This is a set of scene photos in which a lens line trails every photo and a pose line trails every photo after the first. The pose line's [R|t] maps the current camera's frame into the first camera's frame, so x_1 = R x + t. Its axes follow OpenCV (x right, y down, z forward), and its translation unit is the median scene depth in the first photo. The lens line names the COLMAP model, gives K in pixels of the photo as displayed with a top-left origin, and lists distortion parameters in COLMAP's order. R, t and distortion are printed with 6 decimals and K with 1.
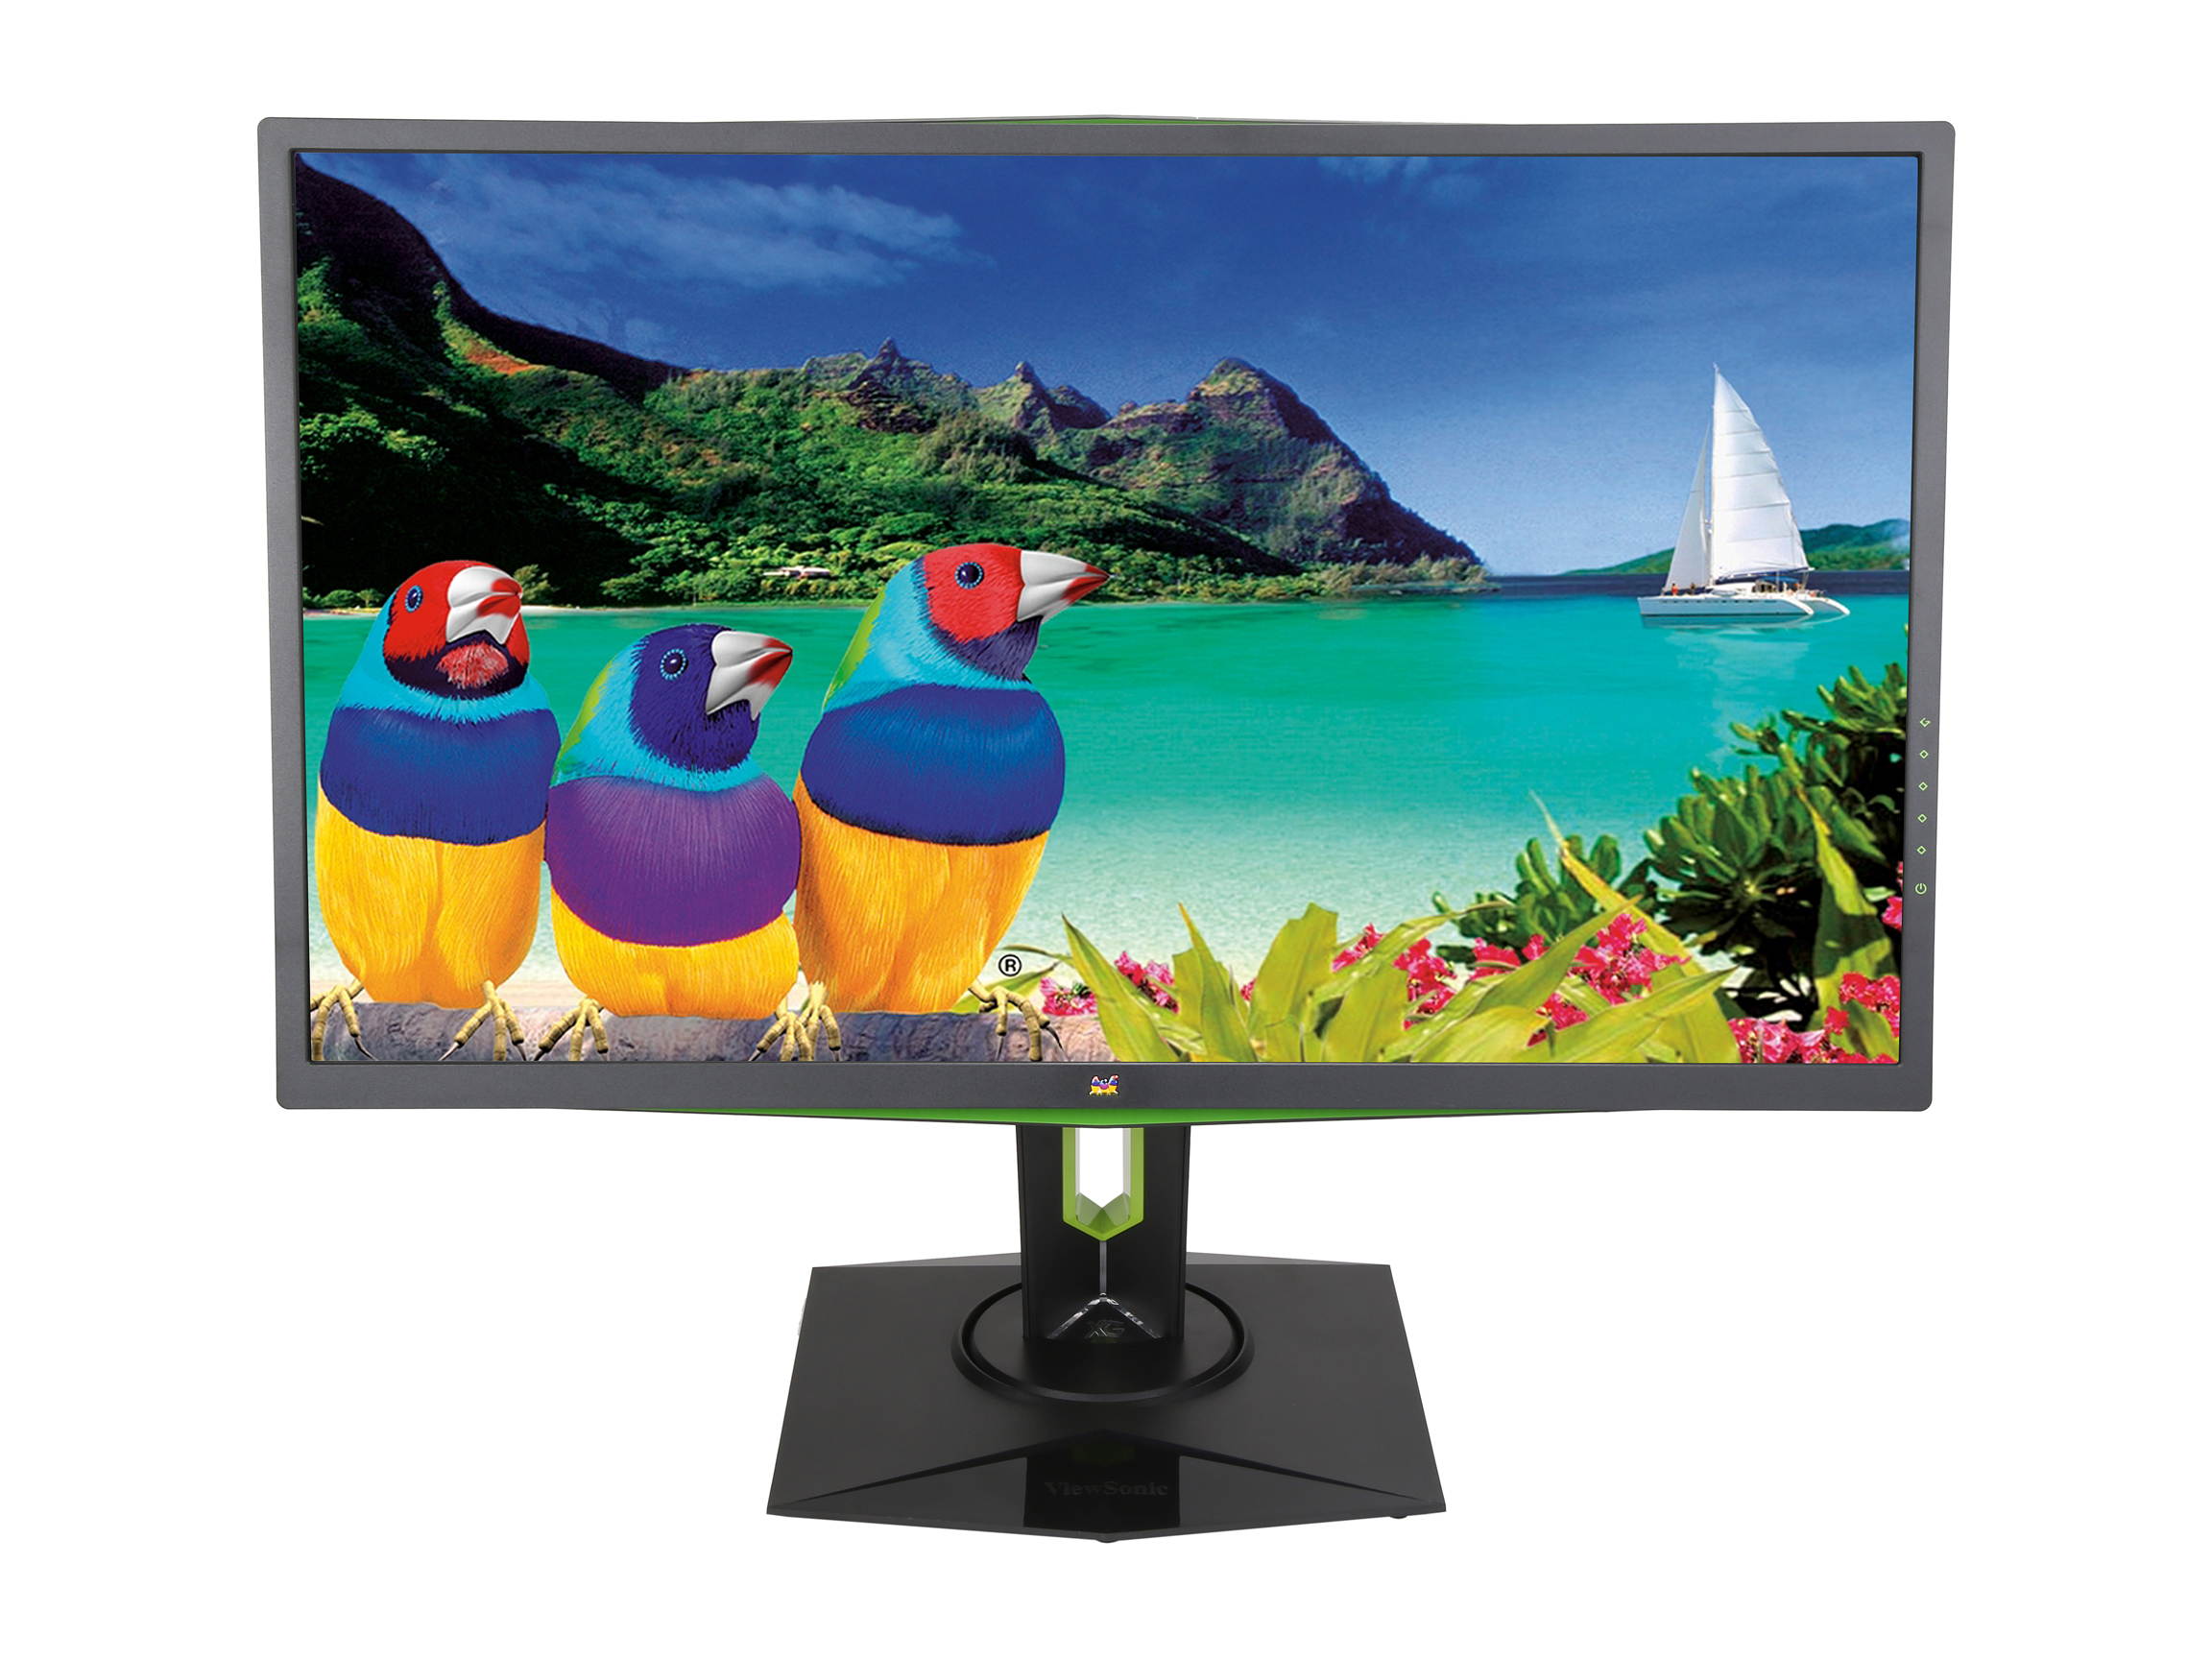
lens RADIAL K [[2896.4, 0, 1116.5], [0, 2896.4, 831.4], [0, 0, 1]] dist [0.002725, 0.000000]
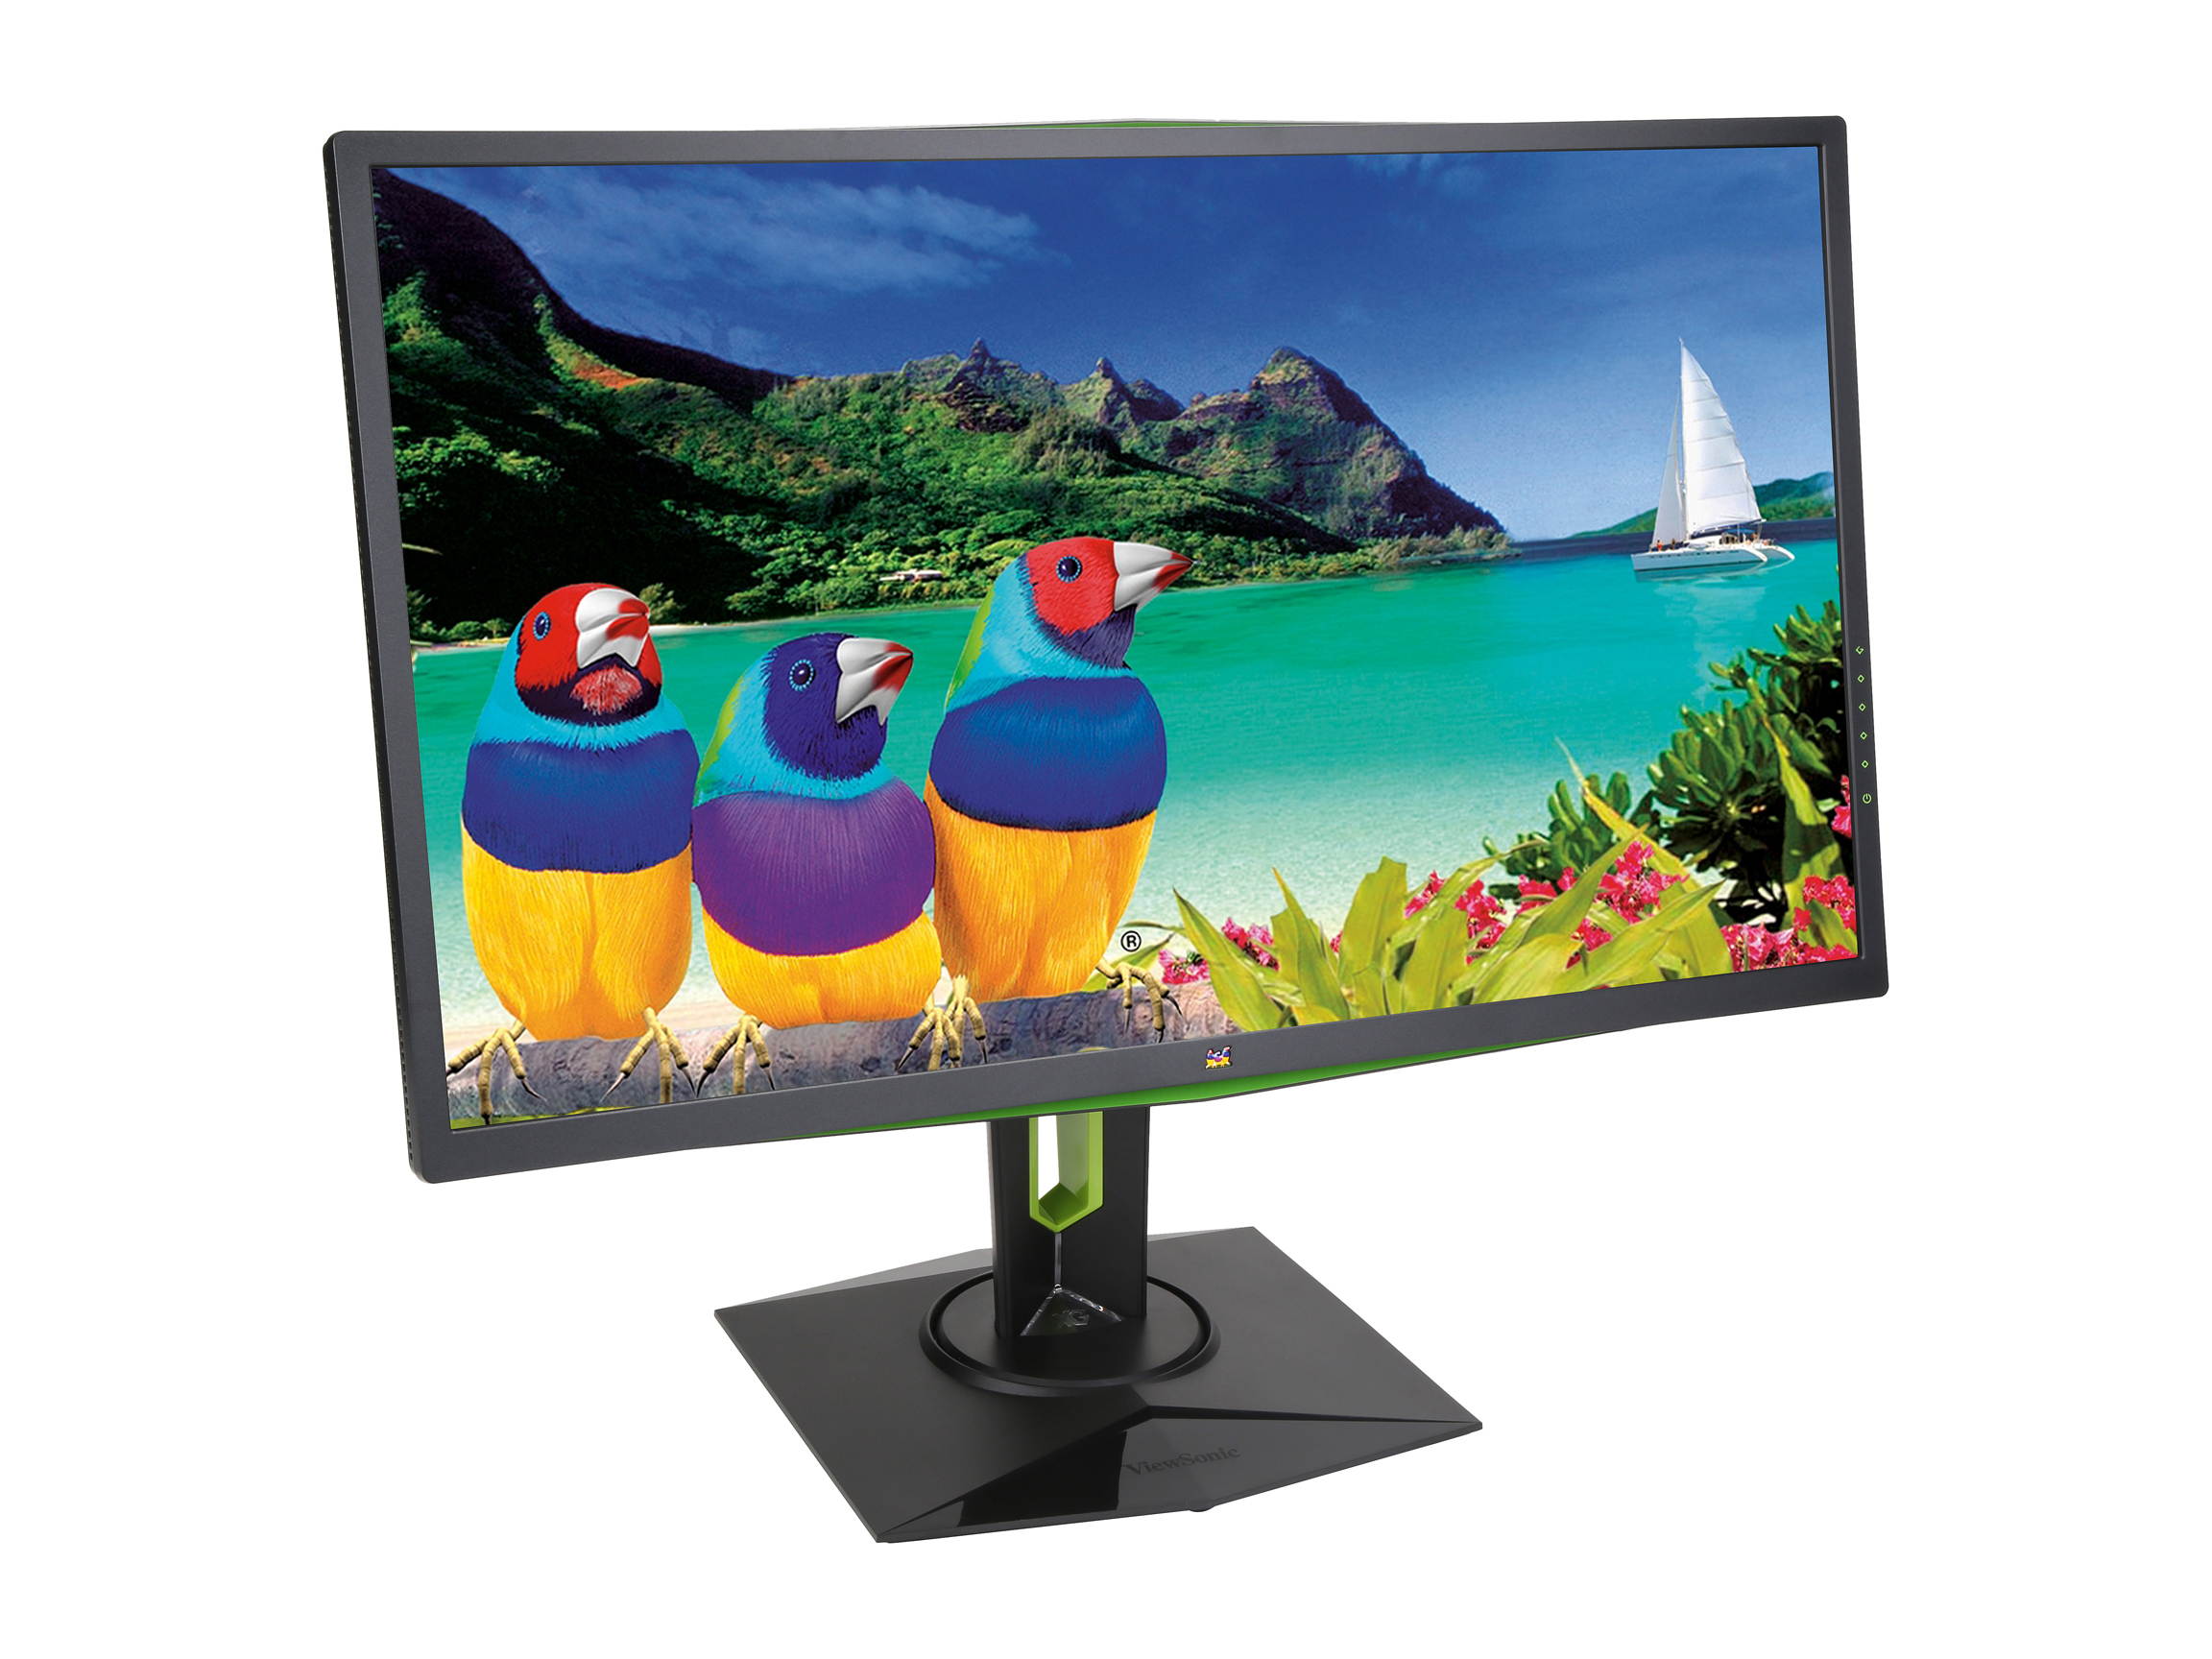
lens RADIAL K [[3421.8, 0, 1100.6], [0, 3421.8, 829.9], [0, 0, 1]] dist [0.007206, 0.000000]
pose [[0.993007, -0.085031, -0.081897, 0.050981], [0.085485, 0.996337, 0.002054, 0.002400], [0.081422, -0.009040, 0.996639, -0.207689]]
